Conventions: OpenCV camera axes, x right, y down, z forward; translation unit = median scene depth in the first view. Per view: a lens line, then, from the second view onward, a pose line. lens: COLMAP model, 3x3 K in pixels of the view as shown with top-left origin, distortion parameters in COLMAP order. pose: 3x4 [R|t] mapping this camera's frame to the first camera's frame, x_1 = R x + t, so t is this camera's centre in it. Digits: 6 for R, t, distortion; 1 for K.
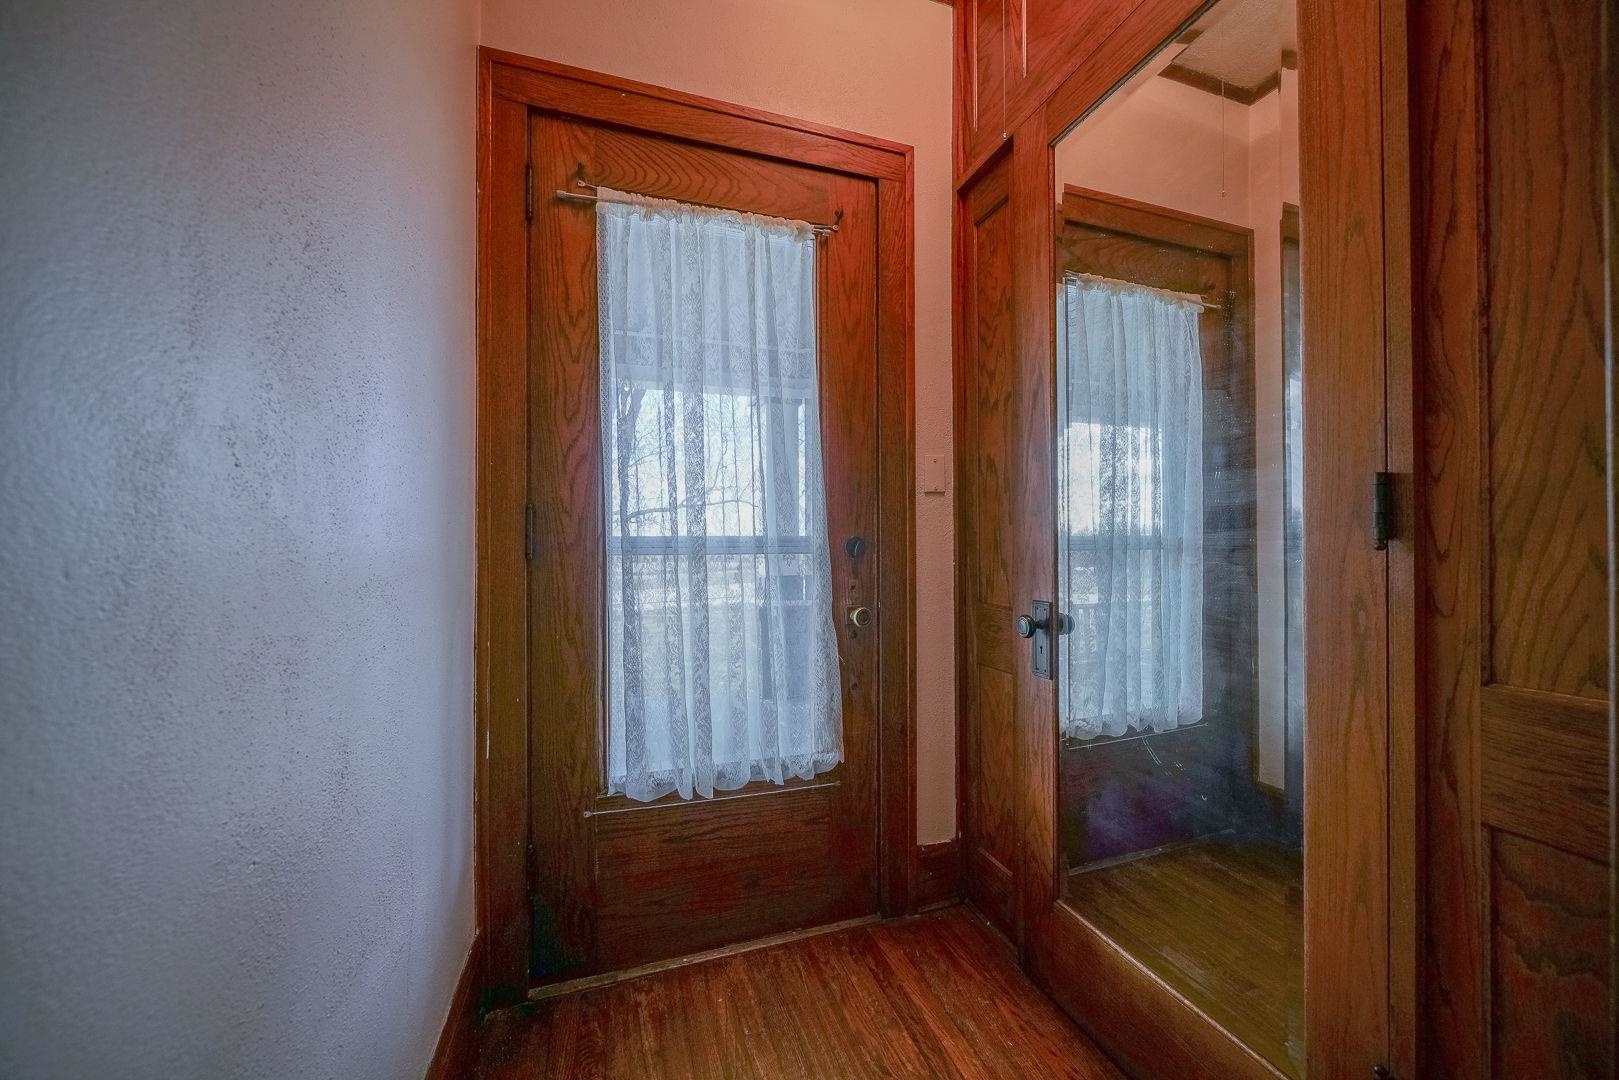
lens RADIAL K [[547.1, 0, 809.5], [0, 547.1, 540.0], [0, 0, 1]] dist [-0.005505, 0.000021]
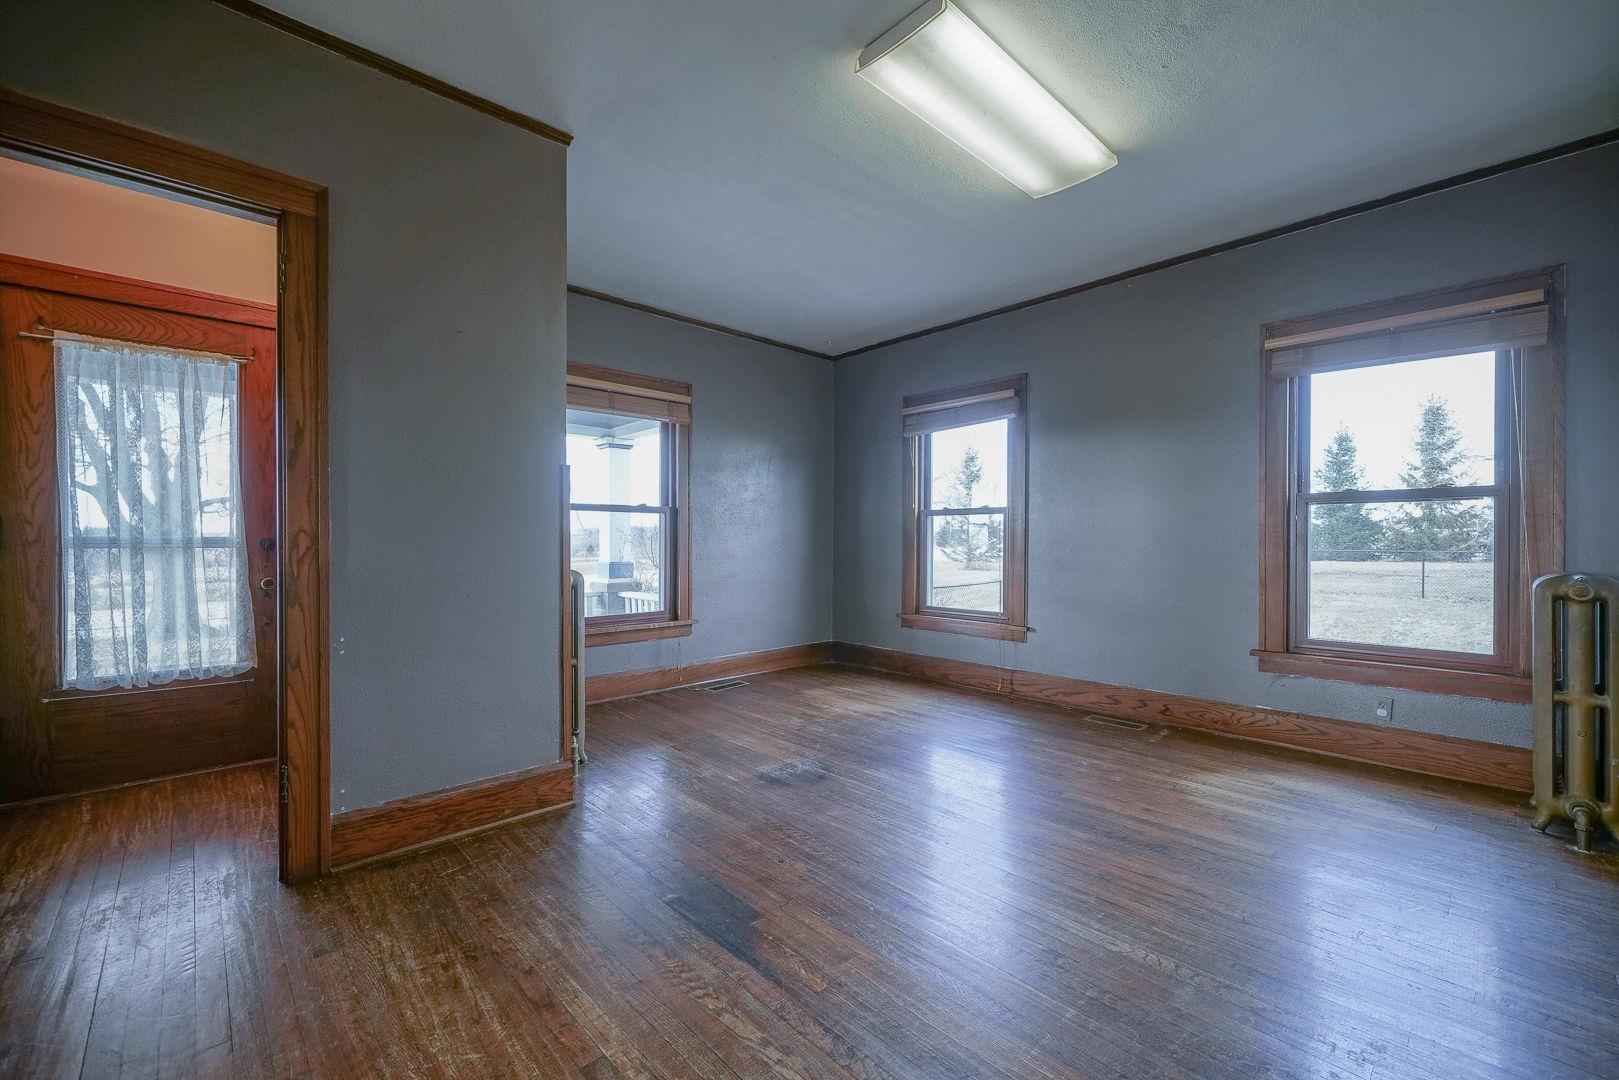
lens RADIAL K [[640.6, 0, 809.5], [0, 640.6, 540.0], [0, 0, 1]] dist [-0.000485, -0.000083]
pose [[0.911040, 0.004601, 0.412293, 0.926386], [-0.007360, 0.999960, 0.005105, -0.024507], [-0.412253, -0.007685, 0.911037, -1.772777]]
